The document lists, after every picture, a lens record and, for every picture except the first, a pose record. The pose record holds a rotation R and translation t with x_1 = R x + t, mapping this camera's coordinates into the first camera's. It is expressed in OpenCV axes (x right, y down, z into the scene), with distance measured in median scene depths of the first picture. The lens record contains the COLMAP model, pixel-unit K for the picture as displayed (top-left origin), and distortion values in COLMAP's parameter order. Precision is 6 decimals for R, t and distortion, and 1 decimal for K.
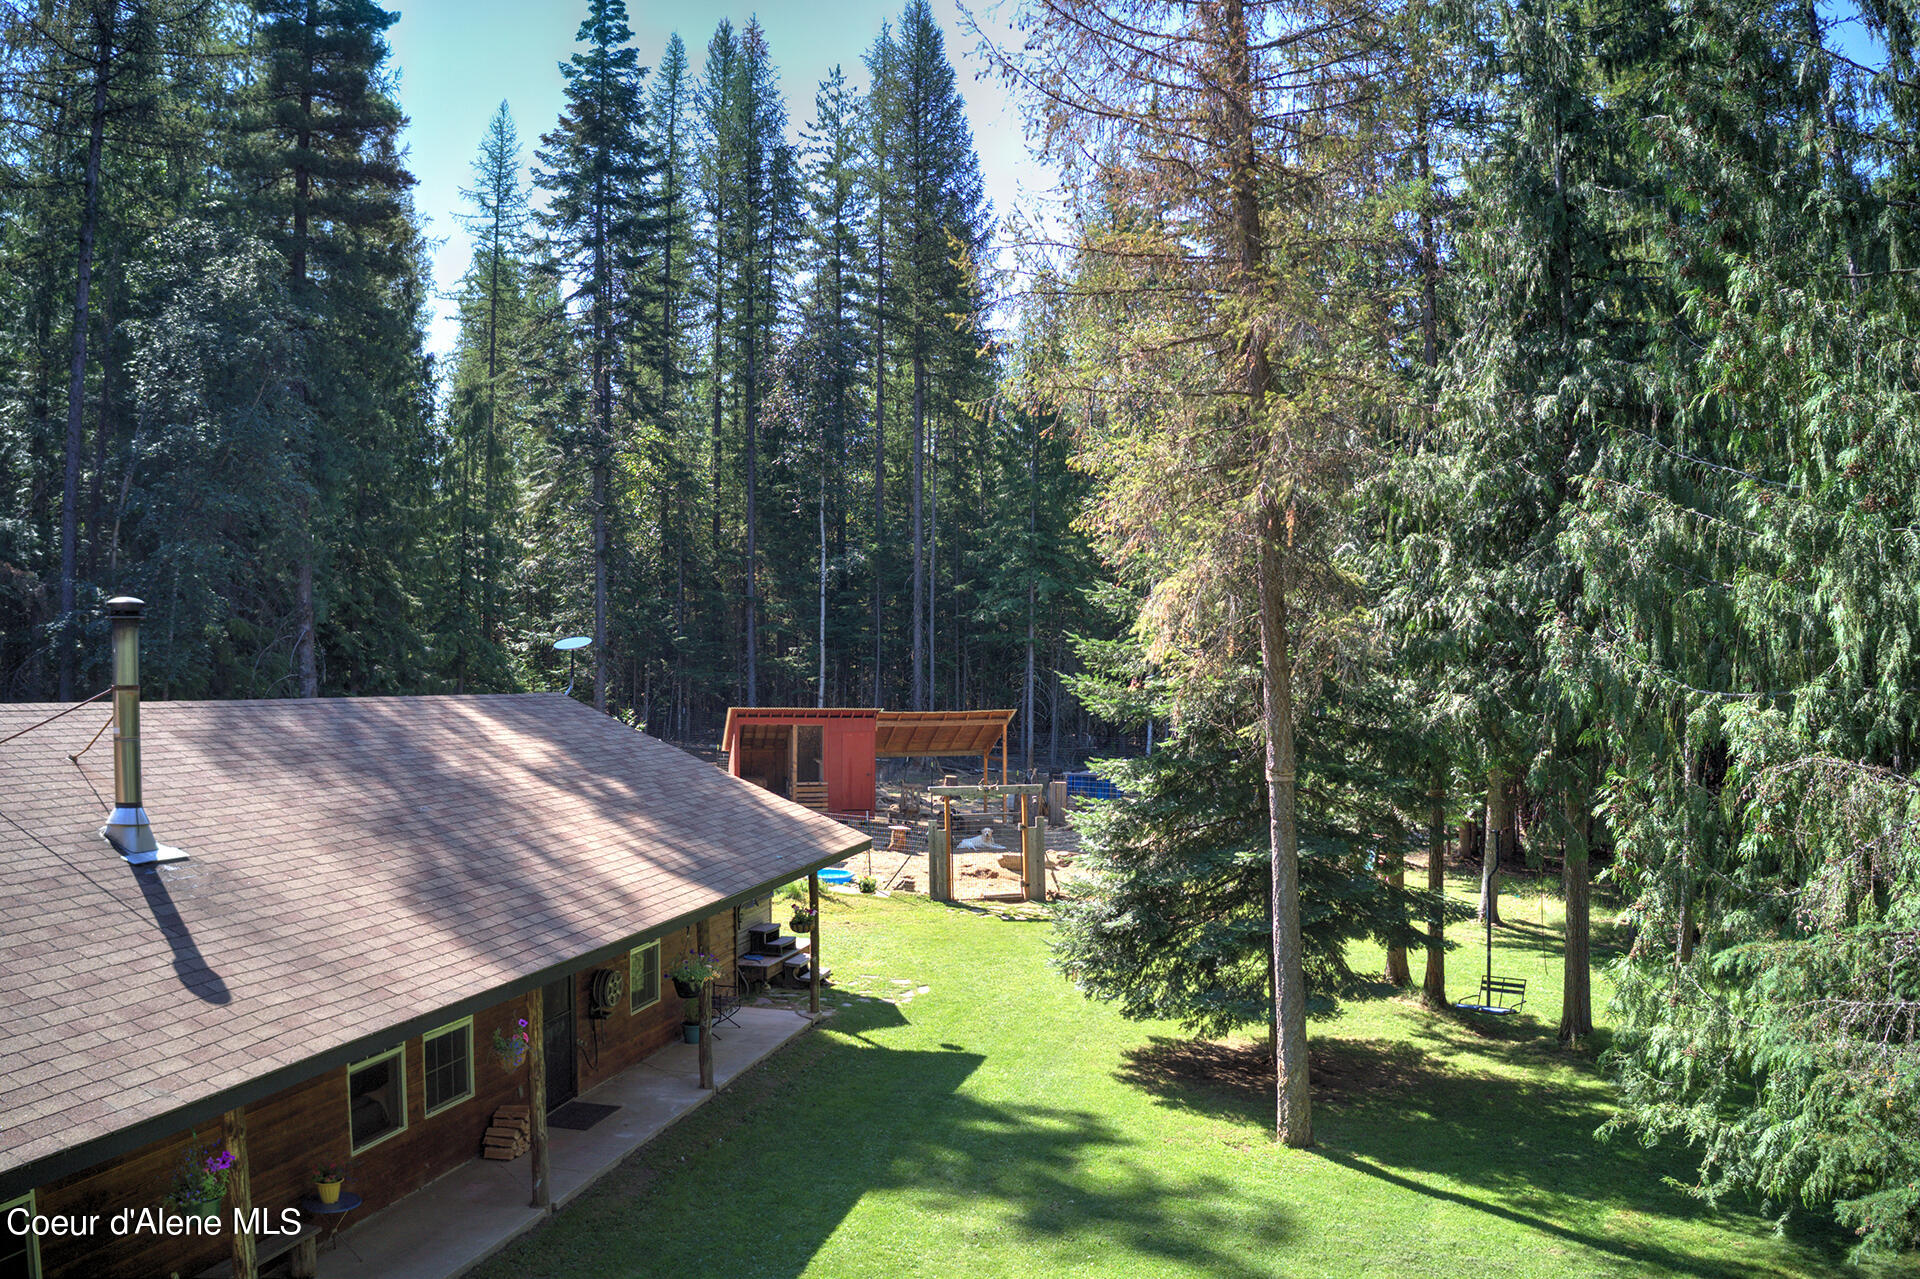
lens RADIAL K [[1524.3, 0, 951.6], [0, 1524.3, 644.3], [0, 0, 1]] dist [-0.199476, 0.026725]
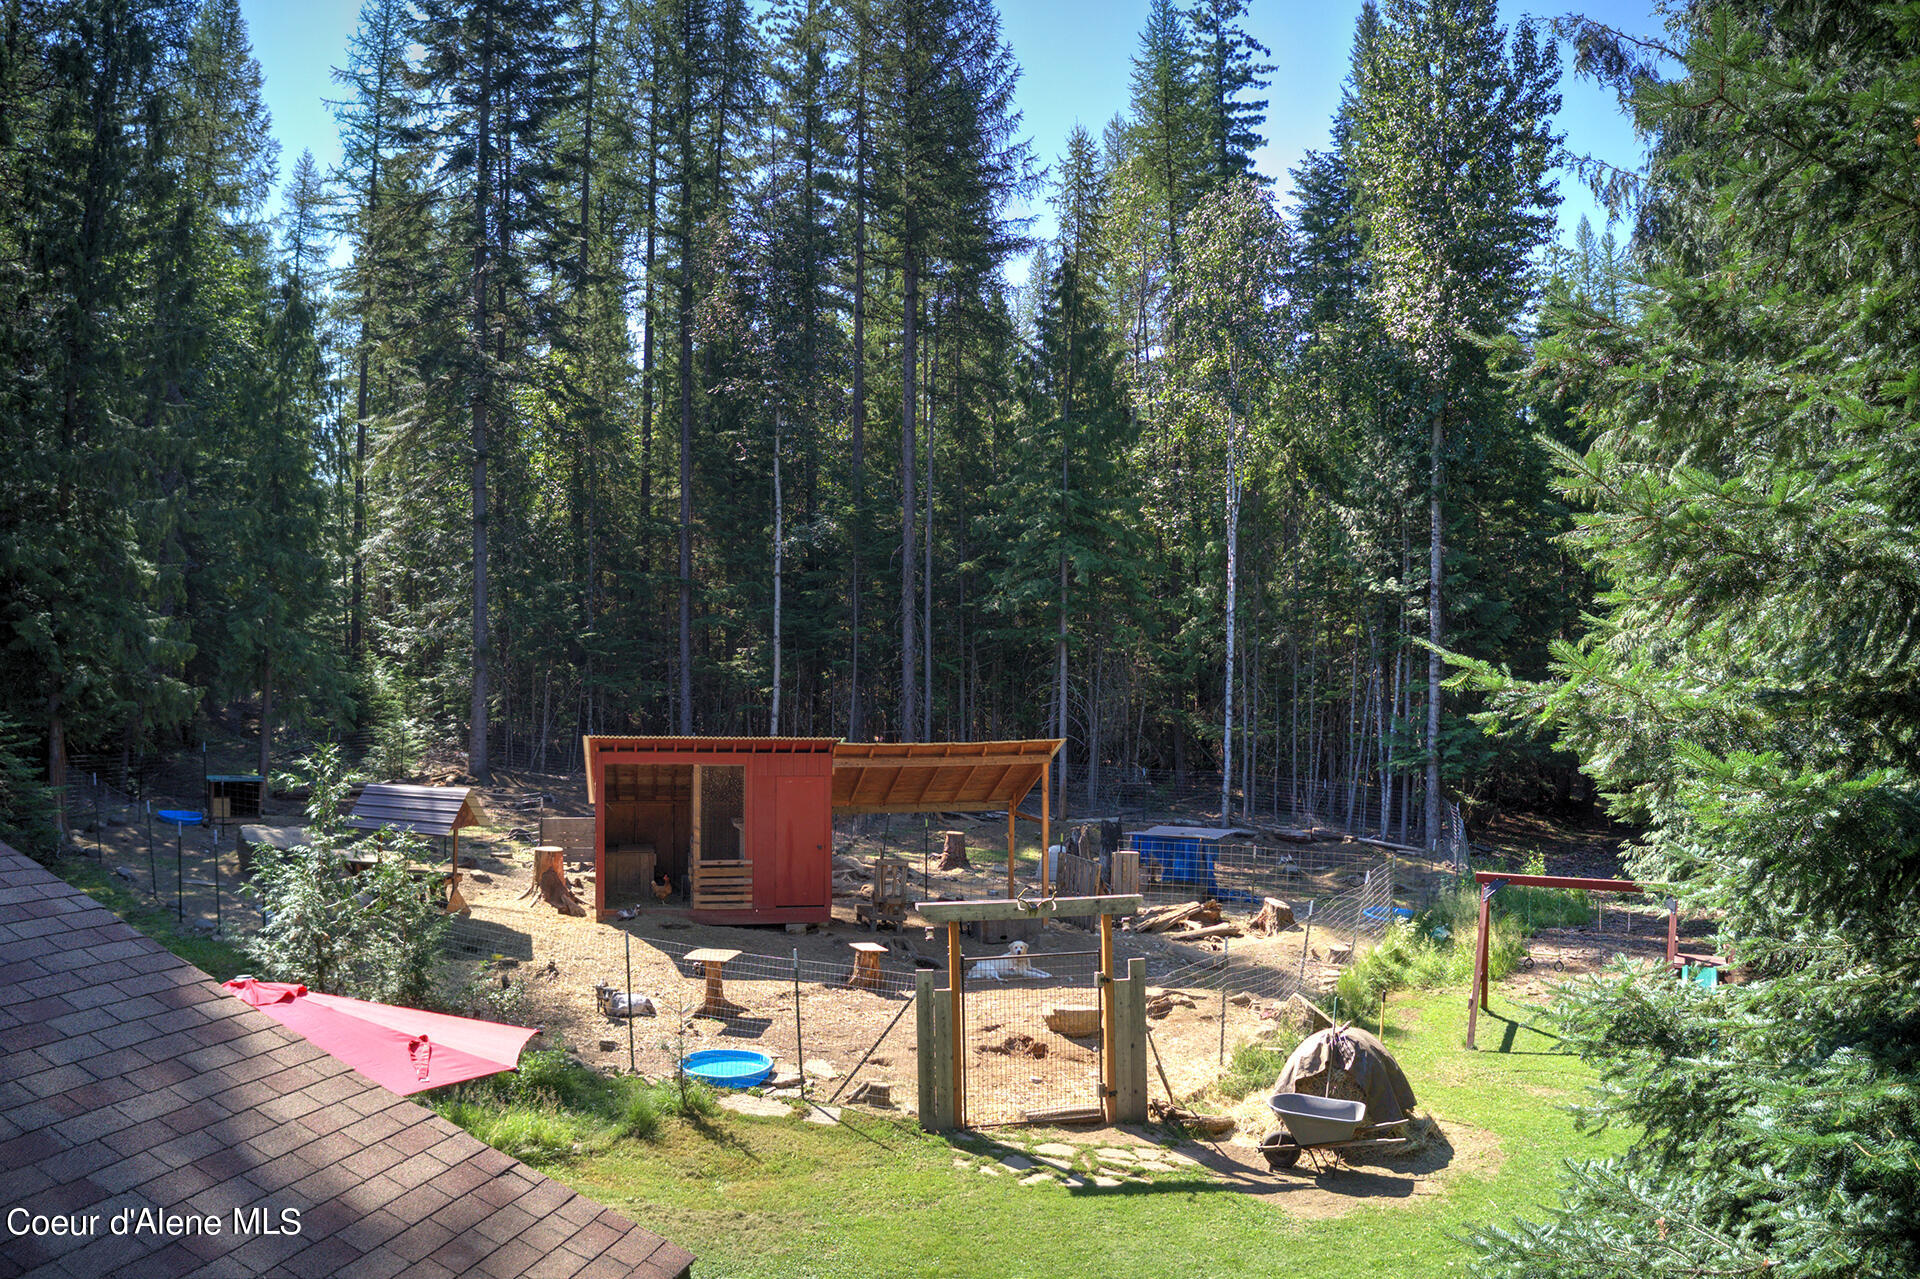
lens RADIAL K [[1524.3, 0, 959.4], [0, 1524.3, 640.1], [0, 0, 1]] dist [-0.199476, 0.026725]
pose [[0.999980, 0.001232, 0.006189, -0.002558], [-0.001159, 0.999930, -0.011770, 0.008188], [-0.006203, 0.011763, 0.999912, 0.301570]]
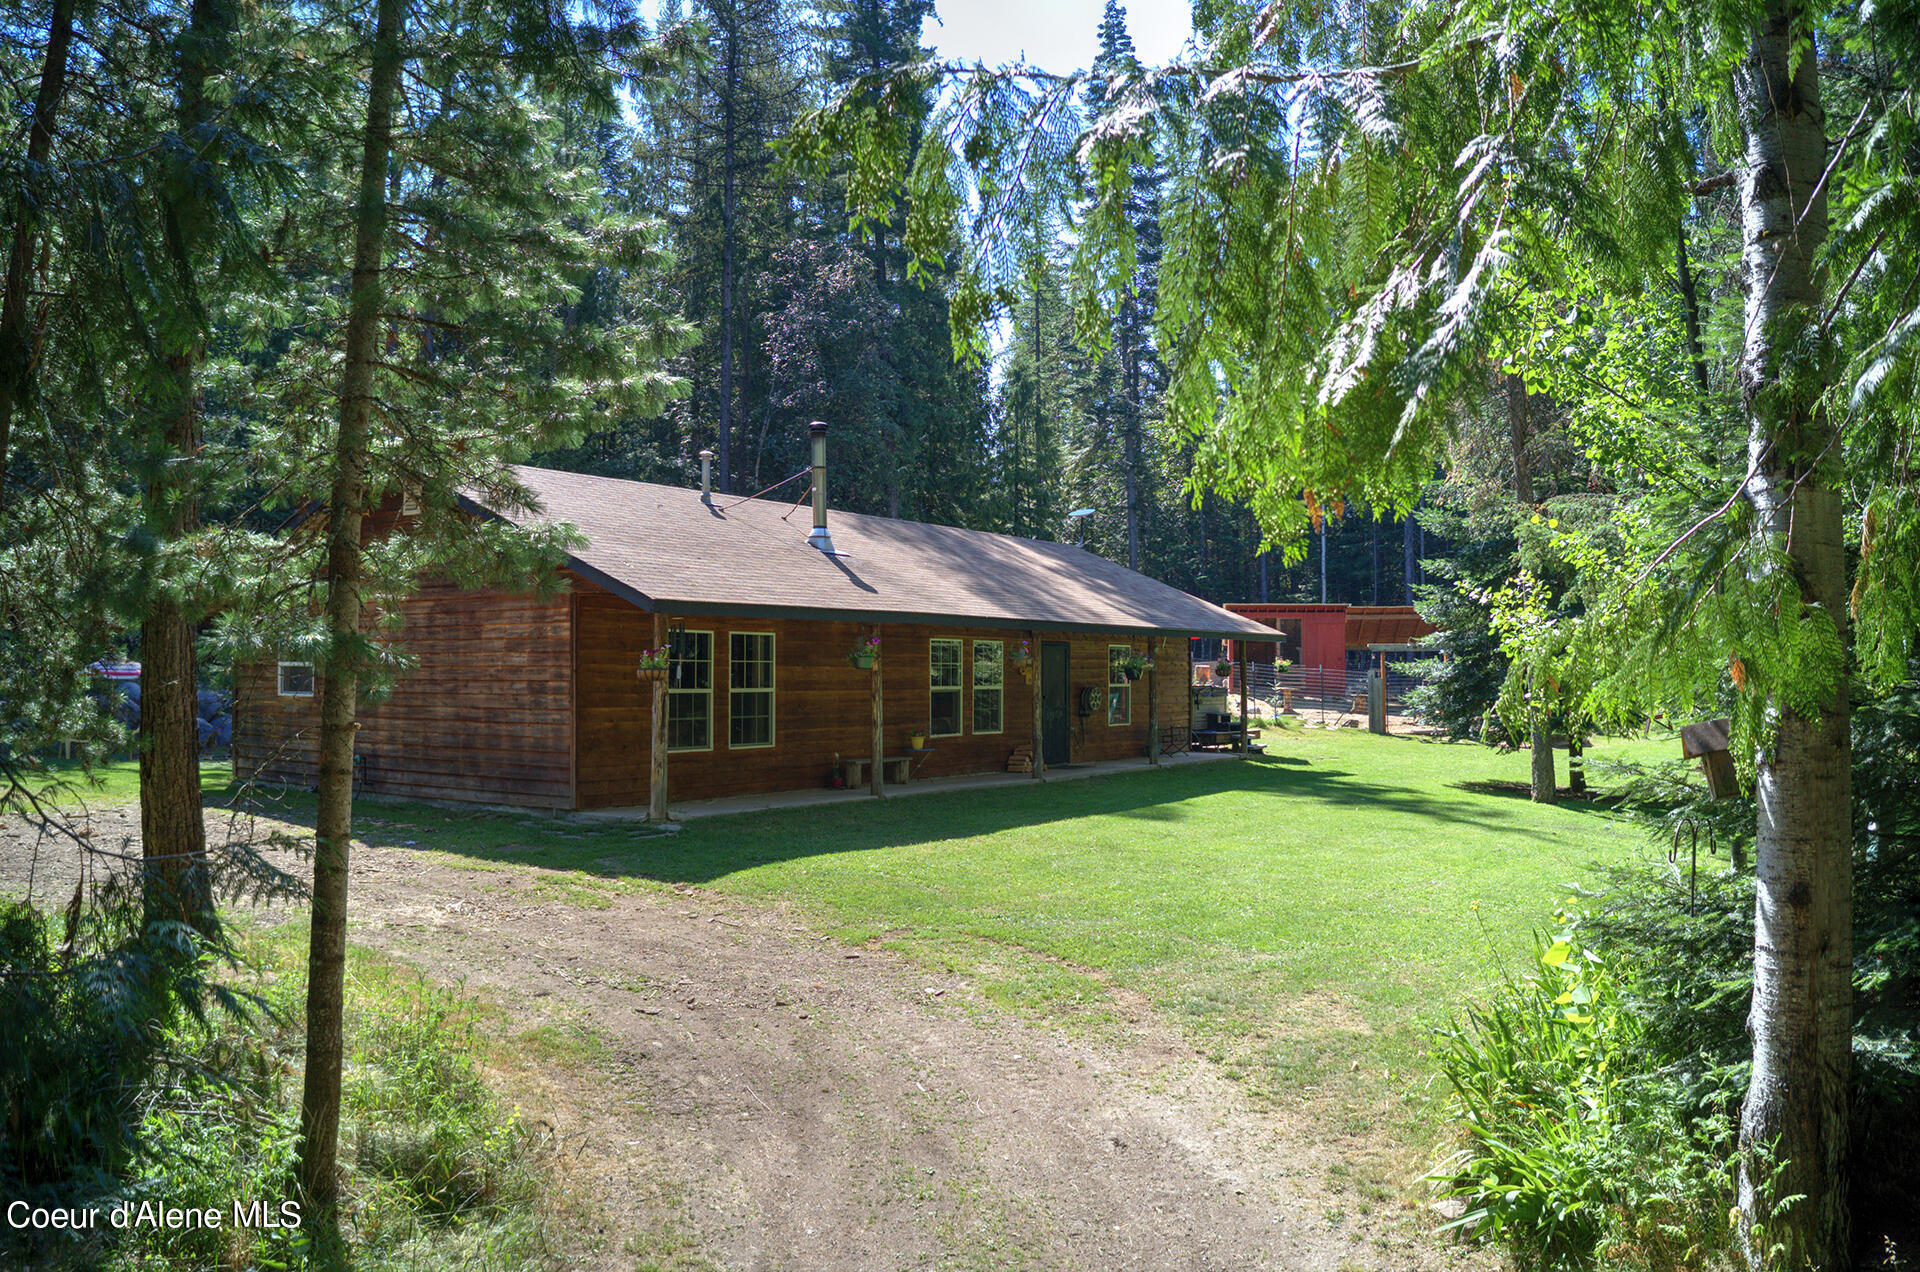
lens RADIAL K [[1524.3, 0, 958.5], [0, 1524.3, 637.0], [0, 0, 1]] dist [-0.199476, 0.026725]
pose [[0.935024, -0.014576, -0.354285, 0.065728], [0.011970, 0.999883, -0.009546, 0.057566], [0.354383, 0.004685, 0.935089, -0.174527]]
